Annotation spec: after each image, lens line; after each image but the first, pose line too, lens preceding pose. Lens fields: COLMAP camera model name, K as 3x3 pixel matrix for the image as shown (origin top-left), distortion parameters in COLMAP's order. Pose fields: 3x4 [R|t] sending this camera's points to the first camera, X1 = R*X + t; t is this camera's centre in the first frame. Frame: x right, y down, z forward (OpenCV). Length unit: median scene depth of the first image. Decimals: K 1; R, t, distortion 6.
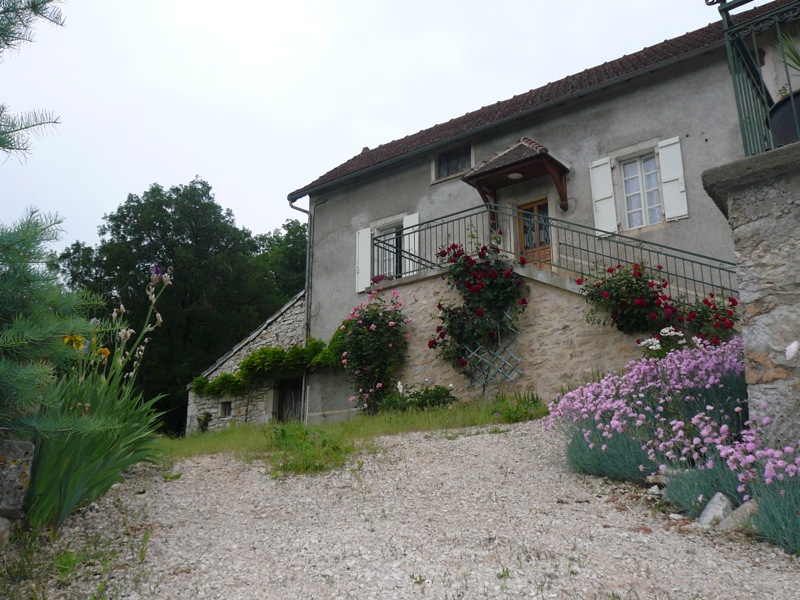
lens RADIAL K [[808.3, 0, 400.0], [0, 808.3, 300.0], [0, 0, 1]] dist [-0.136524, 0.122976]
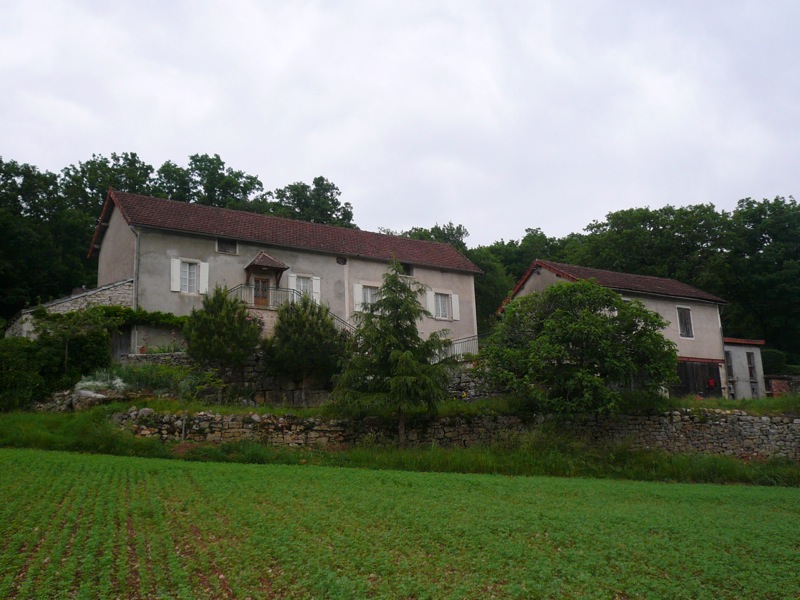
lens RADIAL K [[808.3, 0, 400.0], [0, 808.3, 300.0], [0, 0, 1]] dist [-0.136524, 0.122976]
pose [[0.293984, 0.195733, 0.935555, -2.333468], [-0.233824, 0.963795, -0.128165, 0.181460], [-0.926769, -0.181077, 0.329107, -0.242630]]
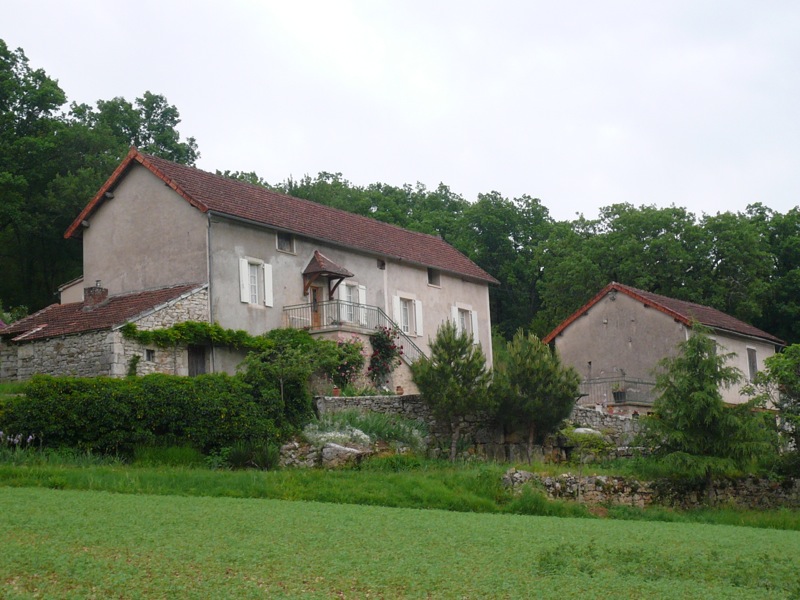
lens RADIAL K [[1466.9, 0, 400.0], [0, 1466.9, 300.0], [0, 0, 1]] dist [-0.014080, -0.044219]
pose [[-0.118896, 0.160971, 0.979771, -3.721414], [-0.238278, 0.953310, -0.185538, 0.572112], [-0.963892, -0.255518, -0.074989, 1.239591]]
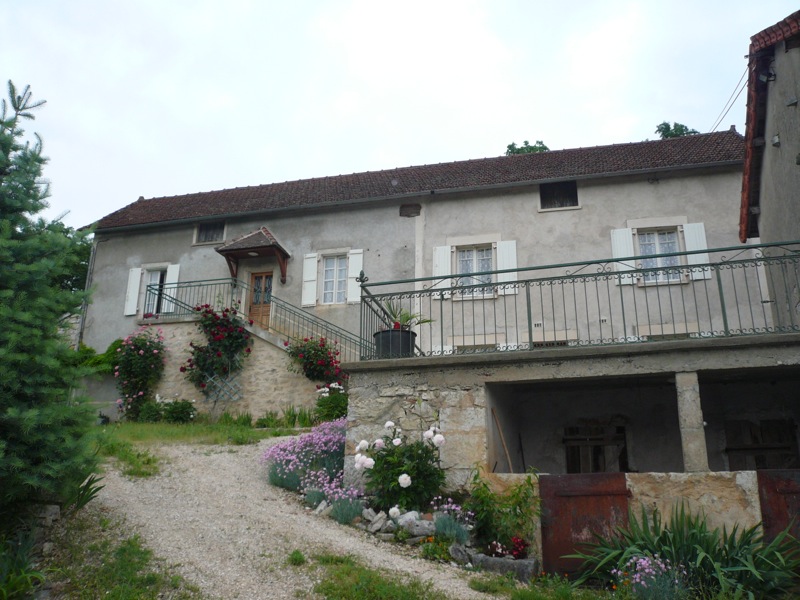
lens RADIAL K [[680.1, 0, 400.2], [0, 680.1, 282.0], [0, 0, 1]] dist [-0.170433, 0.238566]
pose [[0.918842, 0.134456, 0.371014, -0.067117], [-0.125527, 0.990917, -0.048233, -0.091061], [-0.374130, -0.002254, 0.927374, -0.266050]]
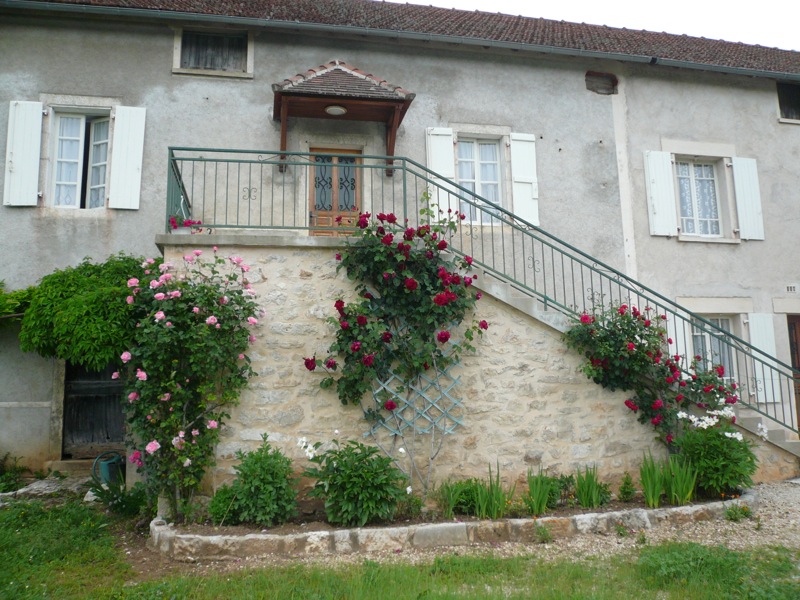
lens RADIAL K [[656.3, 0, 400.0], [0, 656.3, 300.0], [0, 0, 1]] dist [-0.111795, 0.097231]
pose [[0.634973, 0.094258, 0.766762, -0.300105], [-0.202771, 0.978065, 0.047685, -0.028716], [-0.745448, -0.185756, 0.640157, 0.628012]]
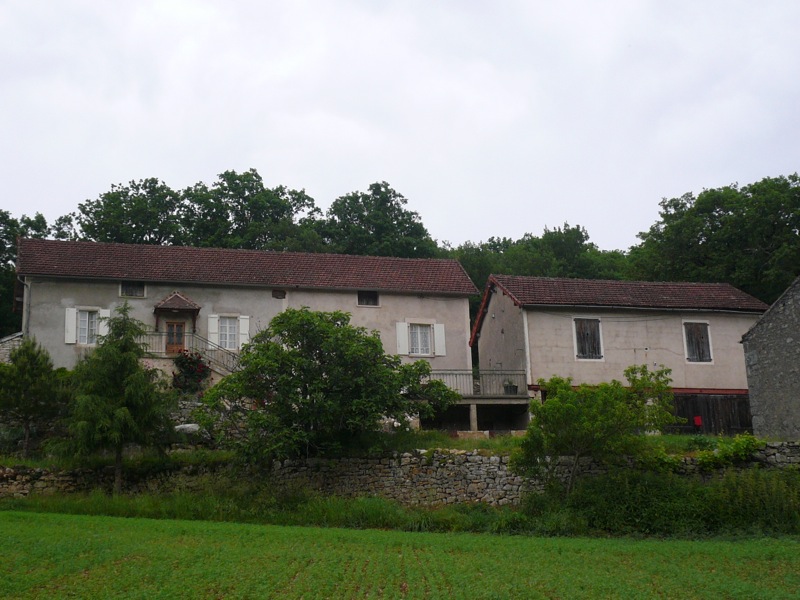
lens RADIAL K [[1158.2, 0, 400.0], [0, 1158.2, 300.0], [0, 0, 1]] dist [-0.094212, -0.013143]
pose [[0.584297, 0.190898, 0.788768, -2.262916], [-0.200326, 0.975790, -0.087765, -0.036973], [-0.786427, -0.106729, 0.608393, -1.572579]]
